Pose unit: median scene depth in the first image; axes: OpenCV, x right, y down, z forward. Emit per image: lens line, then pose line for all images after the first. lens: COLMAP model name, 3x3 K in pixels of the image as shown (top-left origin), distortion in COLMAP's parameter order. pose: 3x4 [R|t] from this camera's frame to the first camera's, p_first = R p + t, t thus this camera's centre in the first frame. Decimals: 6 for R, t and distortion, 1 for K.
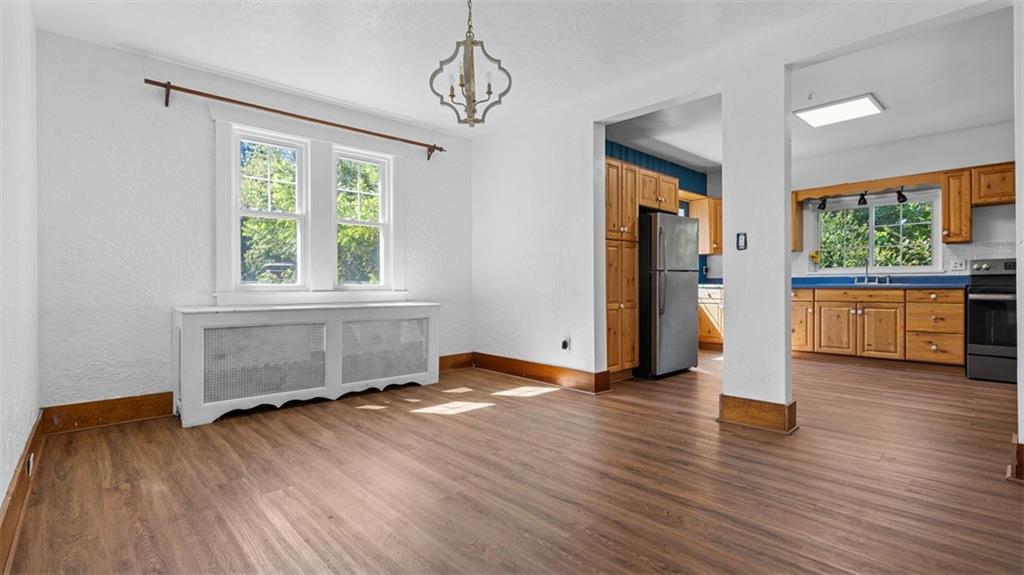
lens RADIAL K [[465.2, 0, 510.1], [0, 465.2, 287.6], [0, 0, 1]] dist [0.001311, 0.000669]
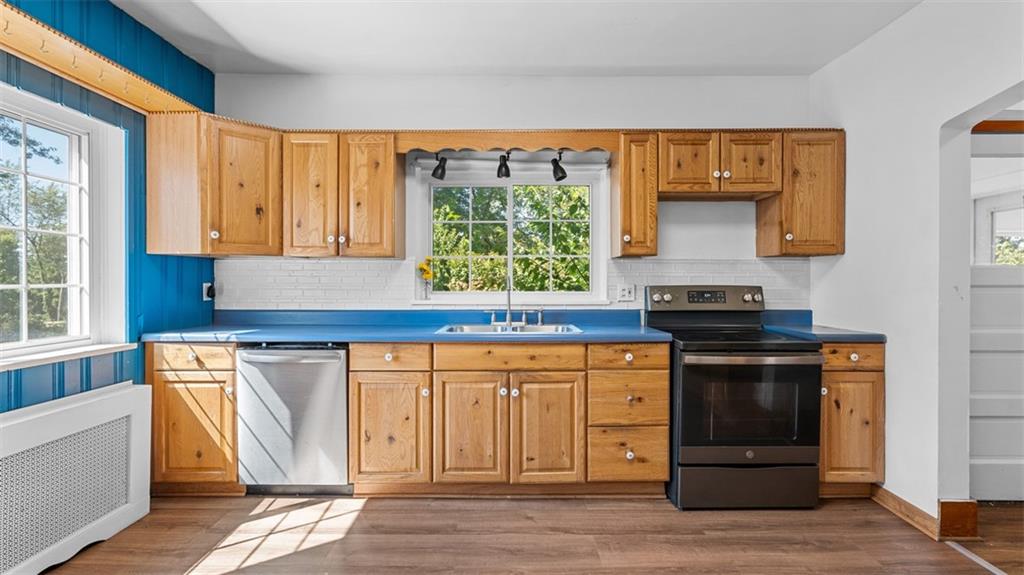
lens RADIAL K [[465.2, 0, 511.4], [0, 465.2, 282.4], [0, 0, 1]] dist [0.001311, 0.000669]
pose [[0.681744, 0.004203, 0.731579, 0.404086], [0.003876, 0.999949, -0.009357, -0.056329], [-0.731581, 0.009214, 0.681693, 0.684636]]
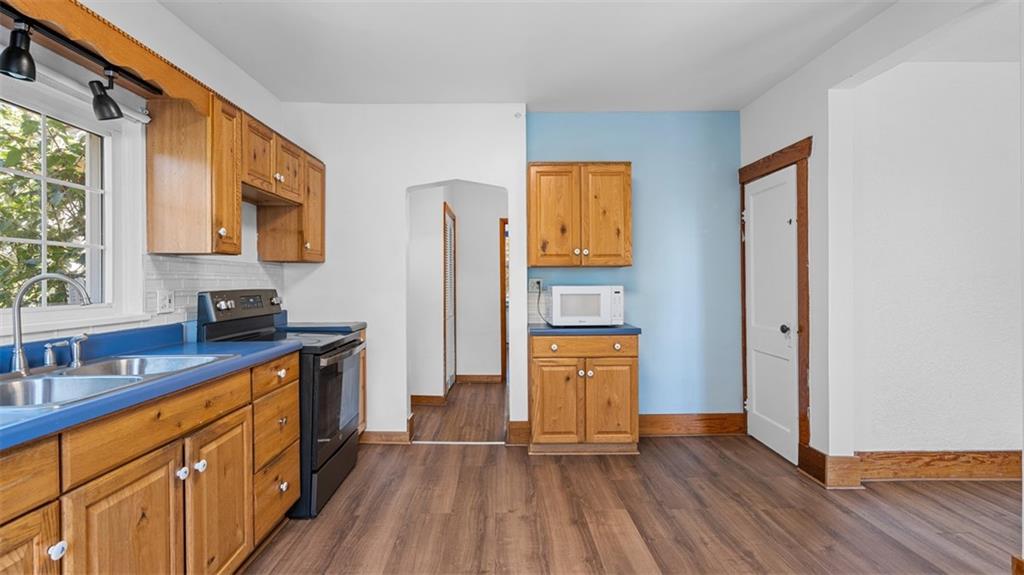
lens RADIAL K [[465.2, 0, 507.5], [0, 465.2, 282.4], [0, 0, 1]] dist [0.001311, 0.000669]
pose [[-0.738277, 0.007333, 0.674458, 0.409655], [0.015143, 0.999869, 0.005705, -0.063964], [-0.674328, 0.014425, -0.738291, 1.097223]]
